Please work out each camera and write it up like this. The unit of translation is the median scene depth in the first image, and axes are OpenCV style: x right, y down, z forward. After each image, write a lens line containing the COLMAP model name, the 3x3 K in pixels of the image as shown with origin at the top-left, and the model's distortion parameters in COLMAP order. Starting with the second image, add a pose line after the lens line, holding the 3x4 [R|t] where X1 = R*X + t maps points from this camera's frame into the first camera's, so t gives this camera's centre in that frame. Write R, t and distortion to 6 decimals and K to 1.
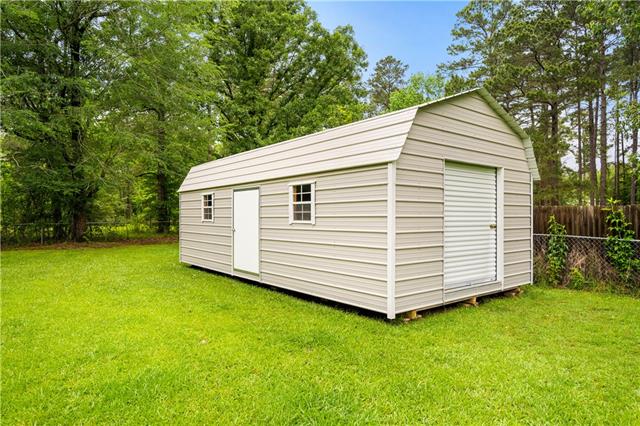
lens RADIAL K [[401.1, 0, 322.0], [0, 401.1, 216.4], [0, 0, 1]] dist [0.003129, 0.000205]
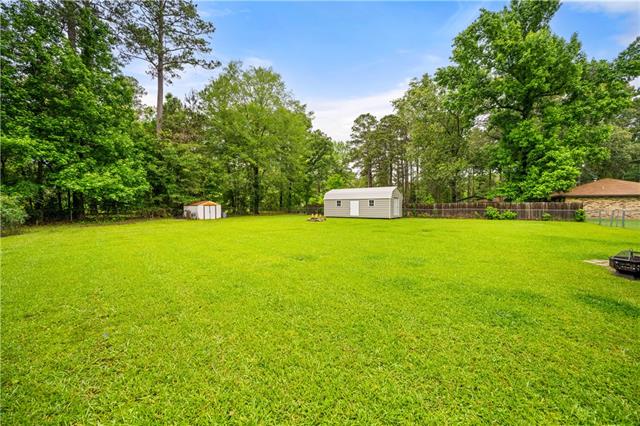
lens RADIAL K [[259.0, 0, 316.8], [0, 259.0, 207.9], [0, 0, 1]] dist [-0.001419, 0.000792]
pose [[0.959527, -0.005536, 0.281564, -0.526696], [0.005081, 0.999984, 0.002345, 0.006620], [-0.281572, -0.000819, 0.959540, -0.692506]]
